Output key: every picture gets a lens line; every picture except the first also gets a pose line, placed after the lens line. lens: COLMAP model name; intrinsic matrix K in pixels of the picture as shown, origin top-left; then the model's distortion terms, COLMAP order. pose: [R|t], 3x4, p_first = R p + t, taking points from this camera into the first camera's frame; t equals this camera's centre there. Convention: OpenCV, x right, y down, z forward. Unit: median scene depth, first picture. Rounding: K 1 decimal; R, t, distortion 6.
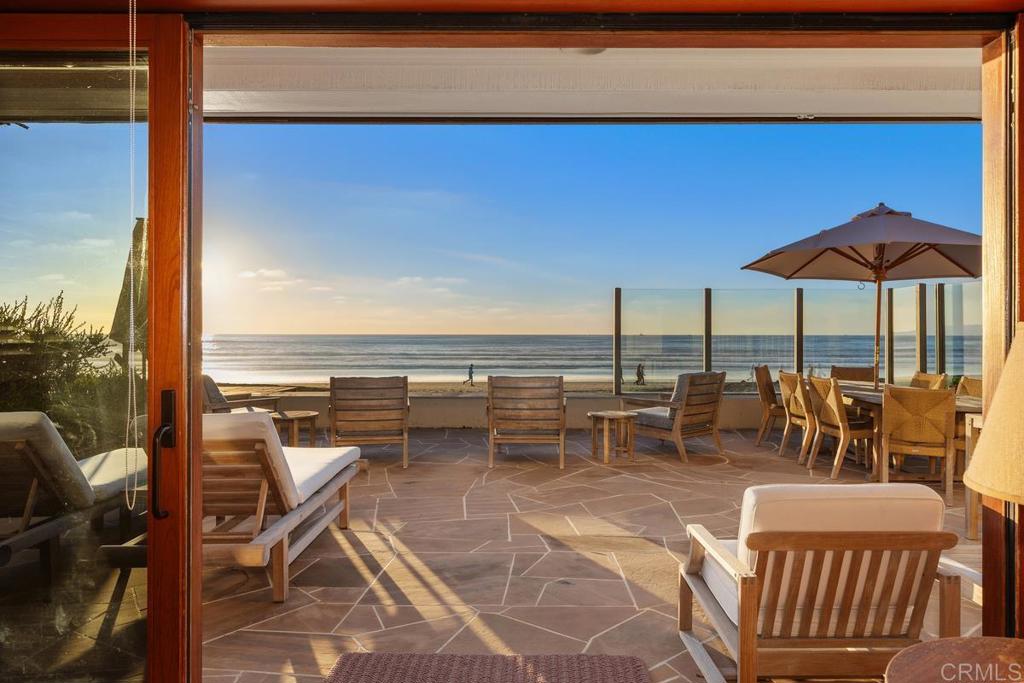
lens RADIAL K [[706.0, 0, 510.6], [0, 706.0, 336.2], [0, 0, 1]] dist [-0.004940, -0.001773]
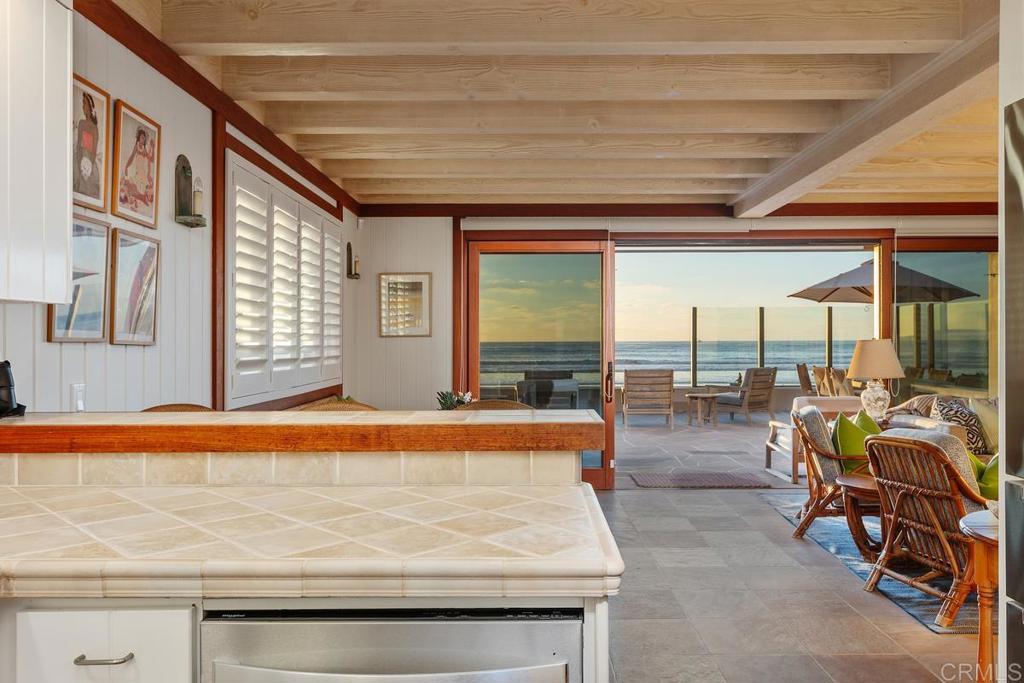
lens RADIAL K [[773.4, 0, 522.0], [0, 773.4, 337.3], [0, 0, 1]] dist [-0.000857, 0.006156]
pose [[0.999954, -0.004250, -0.008587, -0.197116], [0.004223, 0.999986, -0.003103, -0.008833], [0.008600, 0.003066, 0.999958, -0.572313]]
